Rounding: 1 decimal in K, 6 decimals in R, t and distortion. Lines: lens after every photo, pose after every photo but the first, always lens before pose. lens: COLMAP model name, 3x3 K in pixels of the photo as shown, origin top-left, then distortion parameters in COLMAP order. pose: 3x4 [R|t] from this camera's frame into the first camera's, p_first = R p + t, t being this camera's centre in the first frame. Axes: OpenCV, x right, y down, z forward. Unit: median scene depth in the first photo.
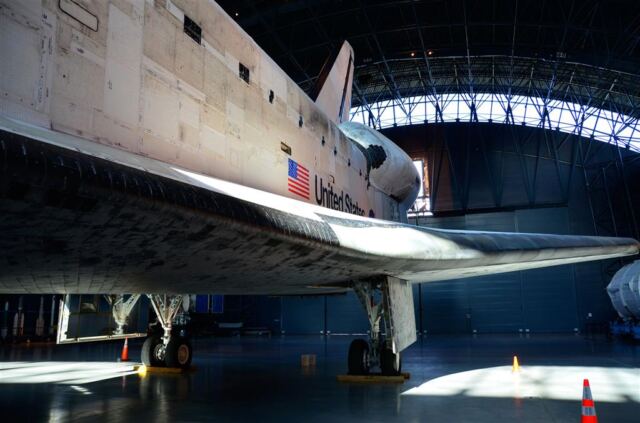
lens RADIAL K [[499.1, 0, 324.1], [0, 499.1, 215.7], [0, 0, 1]] dist [-0.158824, 0.118392]
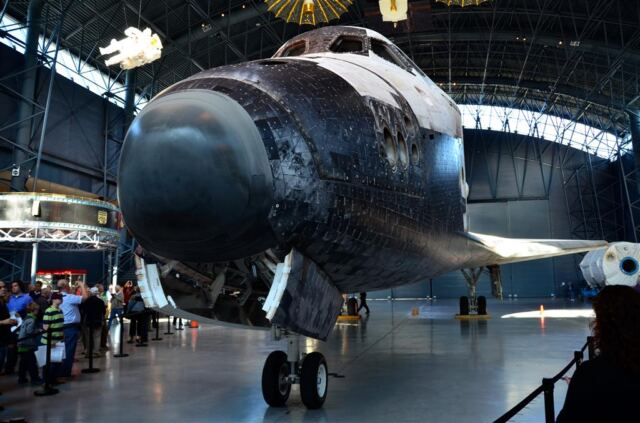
lens RADIAL K [[499.1, 0, 325.4], [0, 499.1, 215.6], [0, 0, 1]] dist [-0.158824, 0.118392]
pose [[0.997343, 0.006313, 0.072568, -0.426729], [-0.010743, 0.998091, 0.060812, -0.115878], [-0.072046, -0.061430, 0.995508, -0.571282]]
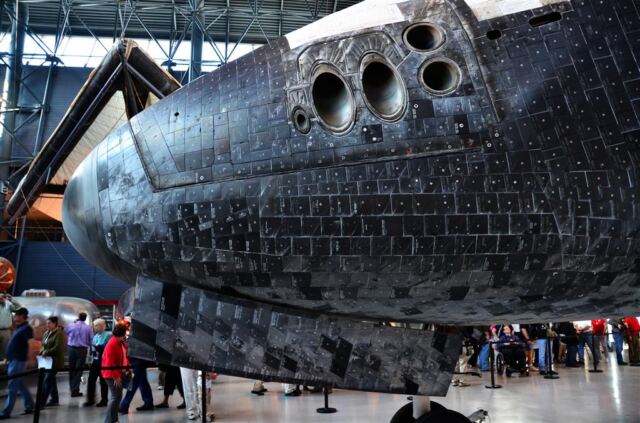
lens RADIAL K [[489.3, 0, 320.2], [0, 489.3, 215.2], [0, 0, 1]] dist [-0.076384, 0.001513]
pose [[0.447303, -0.177779, -0.876535, -0.197242], [0.192184, 0.976258, -0.099931, -0.074710], [0.873490, -0.123757, 0.470850, -0.360083]]
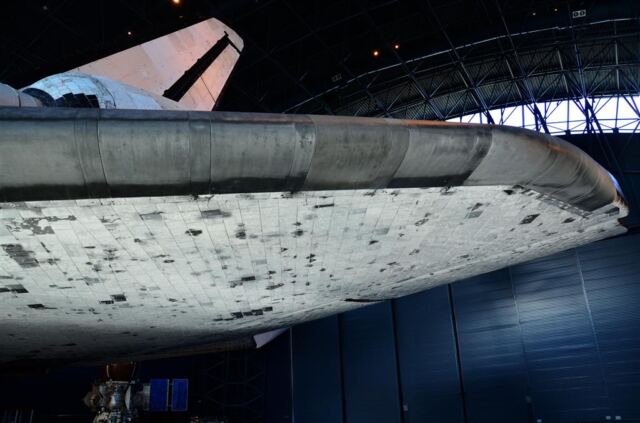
lens RADIAL K [[499.1, 0, 324.4], [0, 499.1, 209.1], [0, 0, 1]] dist [-0.158824, 0.118392]
pose [[0.972844, -0.123169, -0.195970, 0.444225], [0.085043, 0.977647, -0.192288, 0.107441], [0.215273, 0.170400, 0.961572, 0.544828]]
